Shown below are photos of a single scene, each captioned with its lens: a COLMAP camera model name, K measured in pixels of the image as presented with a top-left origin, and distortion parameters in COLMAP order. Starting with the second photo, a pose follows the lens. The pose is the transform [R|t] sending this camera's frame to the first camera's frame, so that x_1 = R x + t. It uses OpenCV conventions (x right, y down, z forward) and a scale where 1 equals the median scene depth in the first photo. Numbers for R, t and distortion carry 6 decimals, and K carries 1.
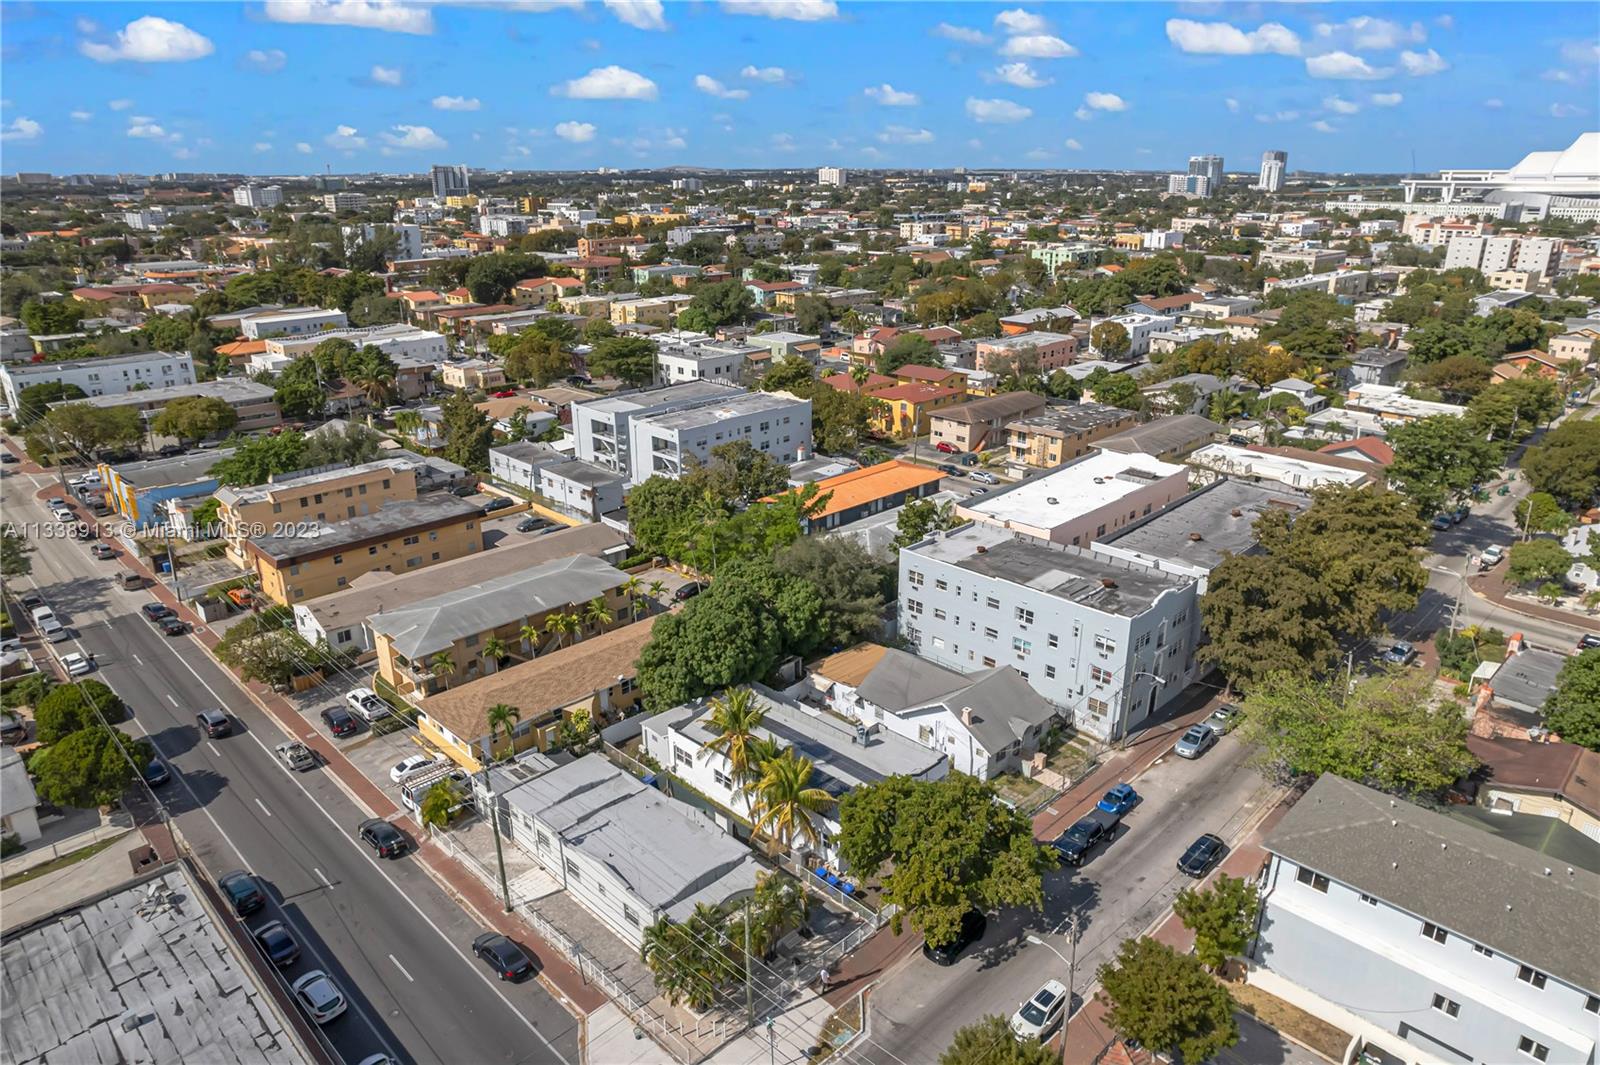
lens RADIAL K [[1026.5, 0, 805.2], [0, 1026.5, 540.8], [0, 0, 1]] dist [-0.082041, 0.066493]
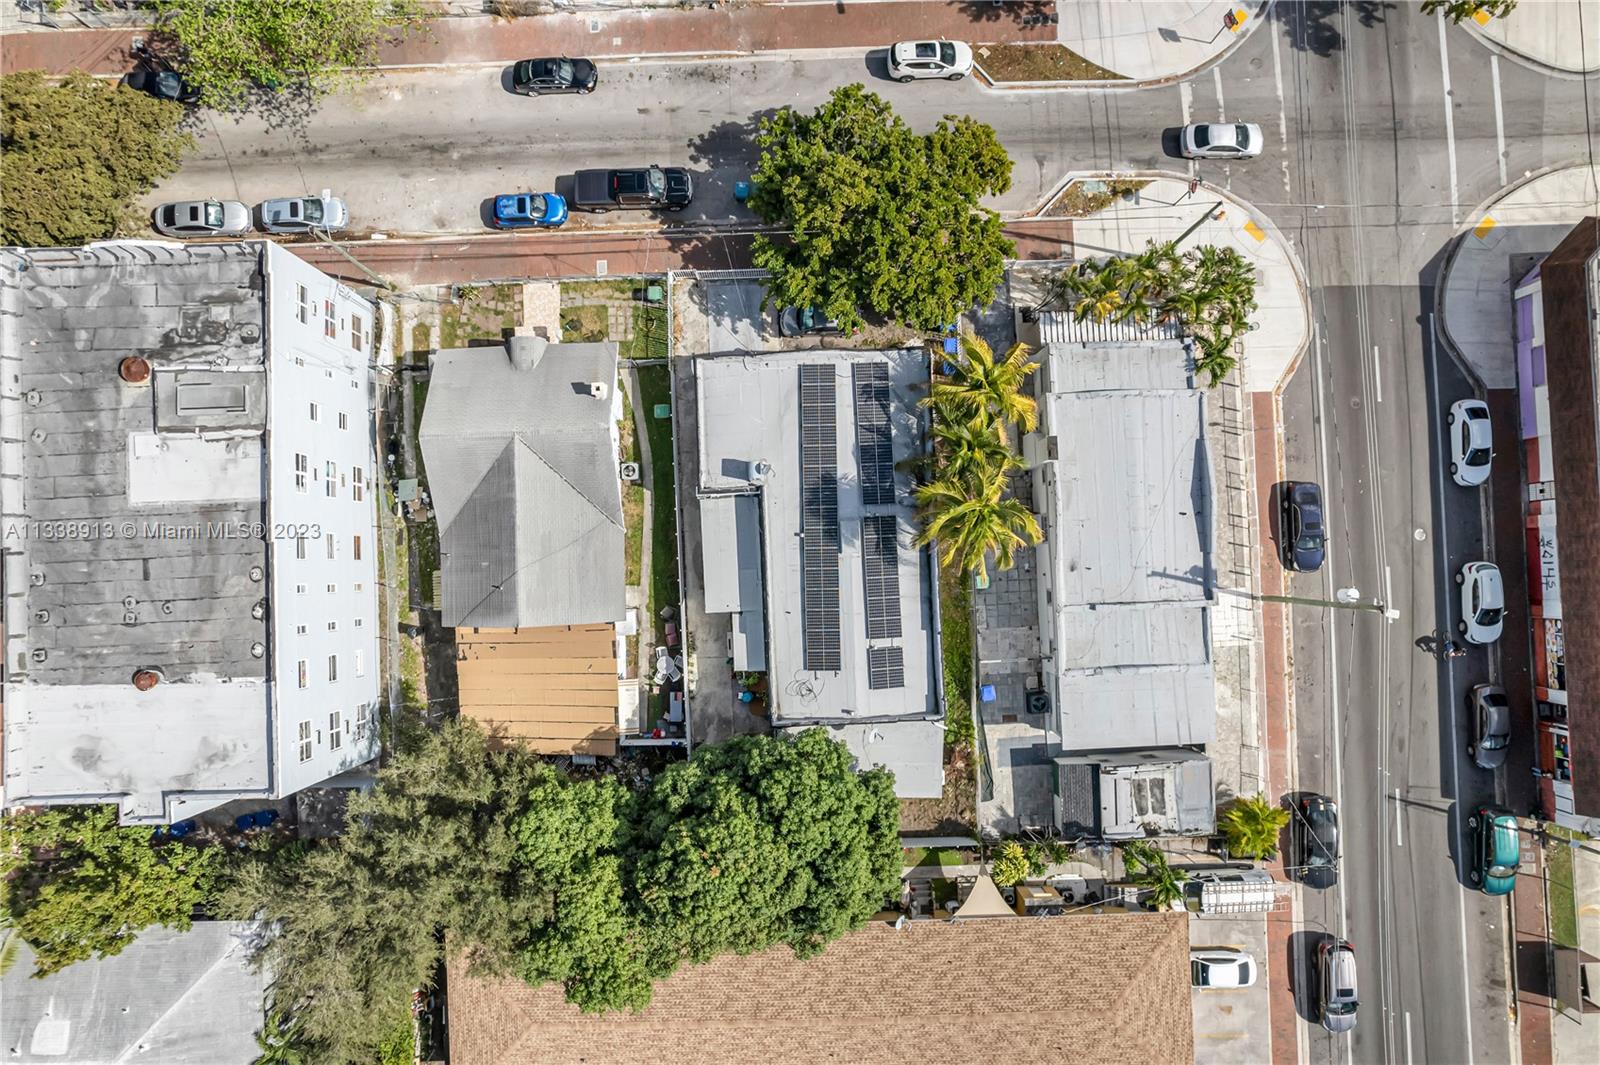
lens RADIAL K [[1026.5, 0, 805.2], [0, 1026.5, 540.8], [0, 0, 1]] dist [-0.082041, 0.066493]
pose [[-0.731154, -0.681804, 0.023588, -0.005922], [0.239581, -0.224243, 0.944625, -0.239003], [-0.638760, 0.696317, 0.327304, 0.457718]]
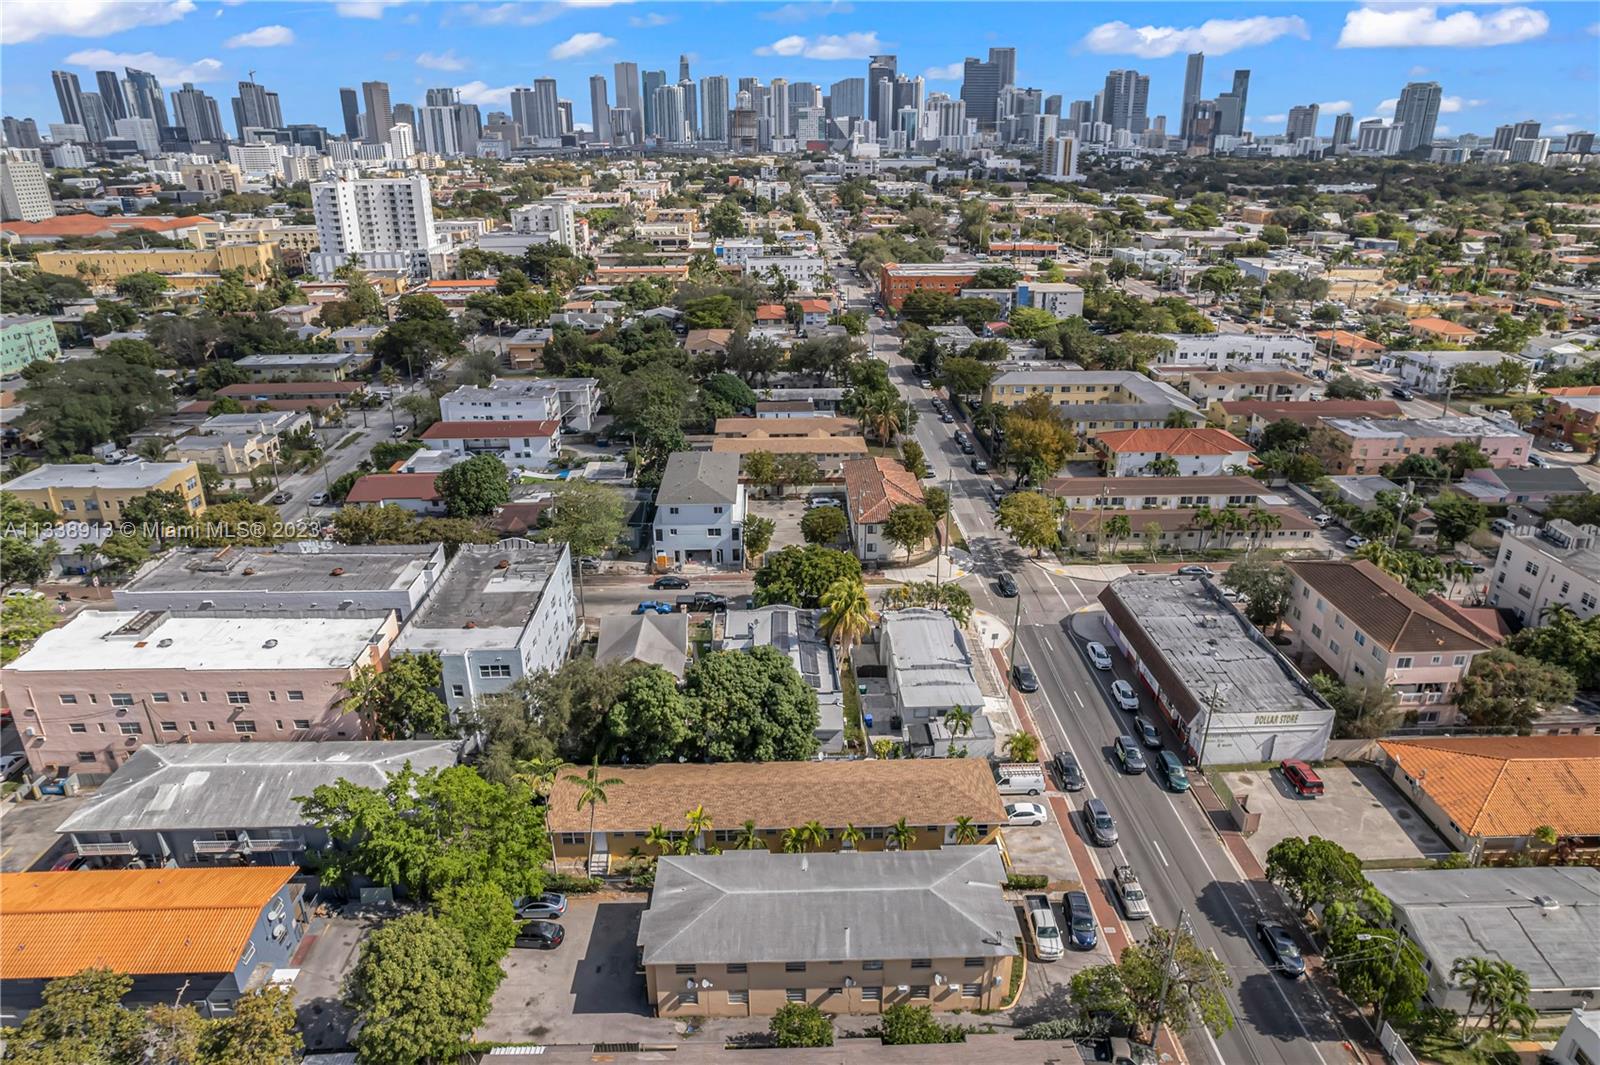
lens RADIAL K [[1026.5, 0, 805.2], [0, 1026.5, 540.8], [0, 0, 1]] dist [-0.082041, 0.066493]
pose [[-0.732167, -0.252885, 0.632440, -0.477002], [0.241746, 0.771591, 0.588392, -0.404019], [-0.636781, 0.583691, -0.503800, 0.897159]]
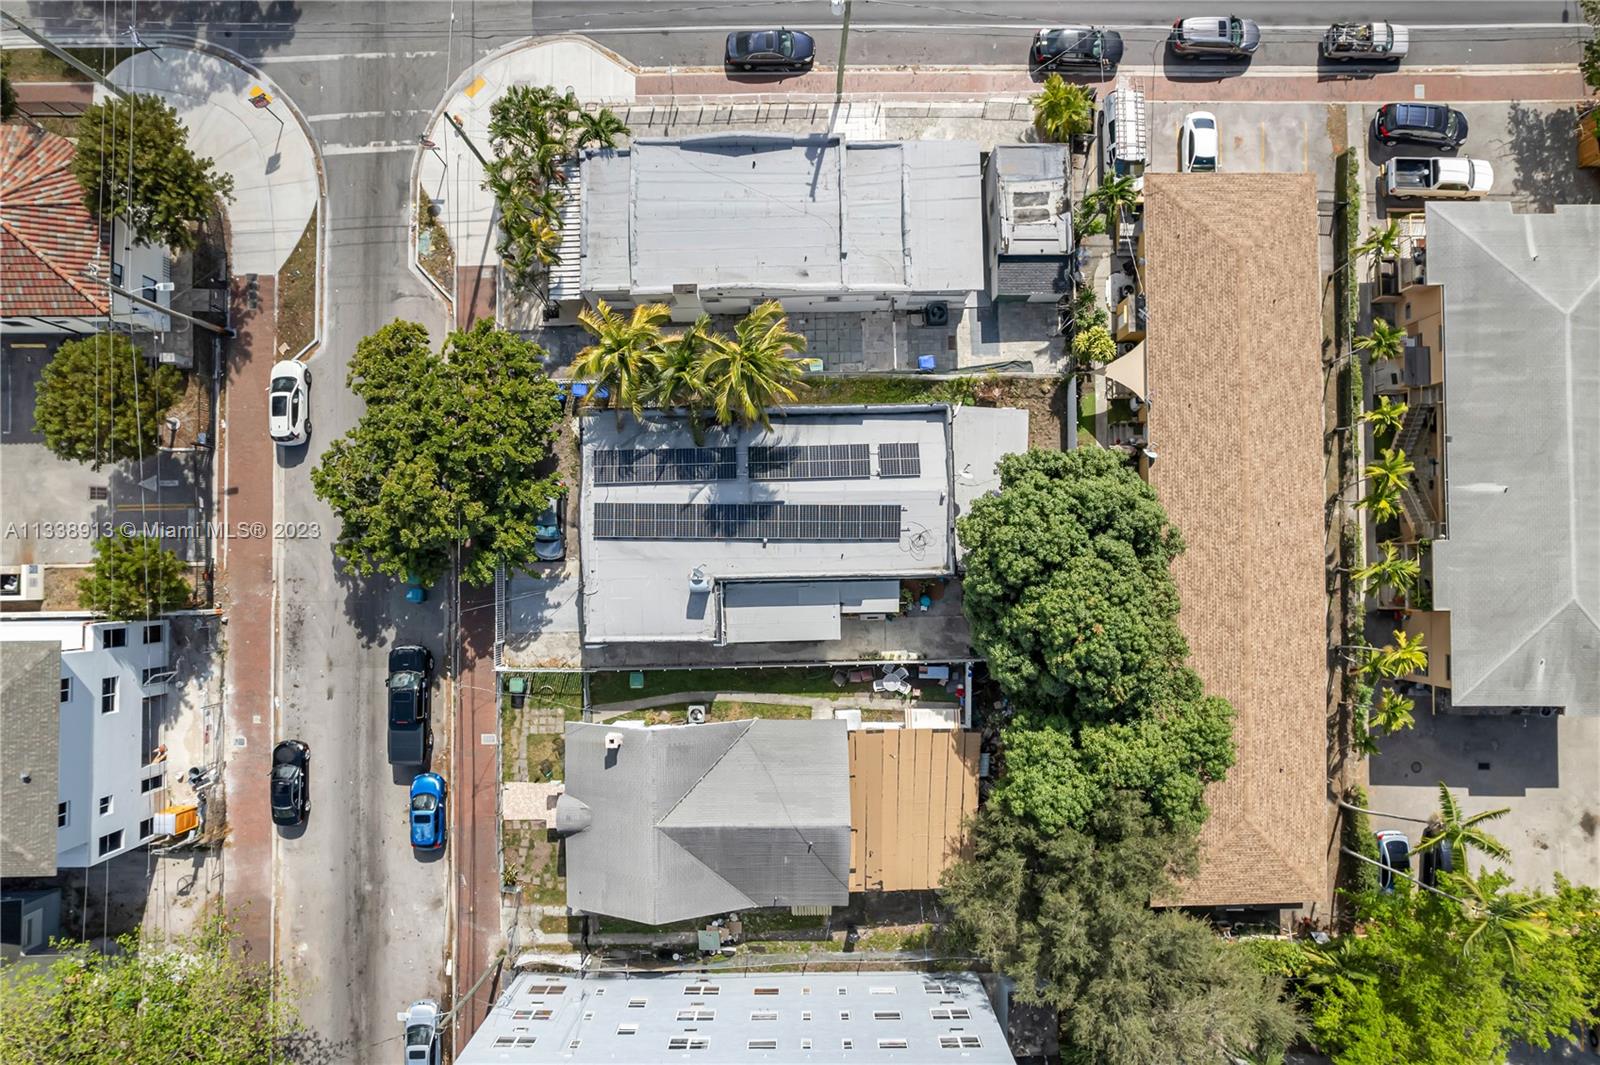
lens RADIAL K [[1026.5, 0, 805.2], [0, 1026.5, 540.8], [0, 0, 1]] dist [-0.082041, 0.066493]
pose [[-0.699945, 0.713813, -0.023418, 0.003554], [-0.249049, -0.213217, 0.944729, -0.242373], [0.669367, 0.667091, 0.327014, 0.466820]]
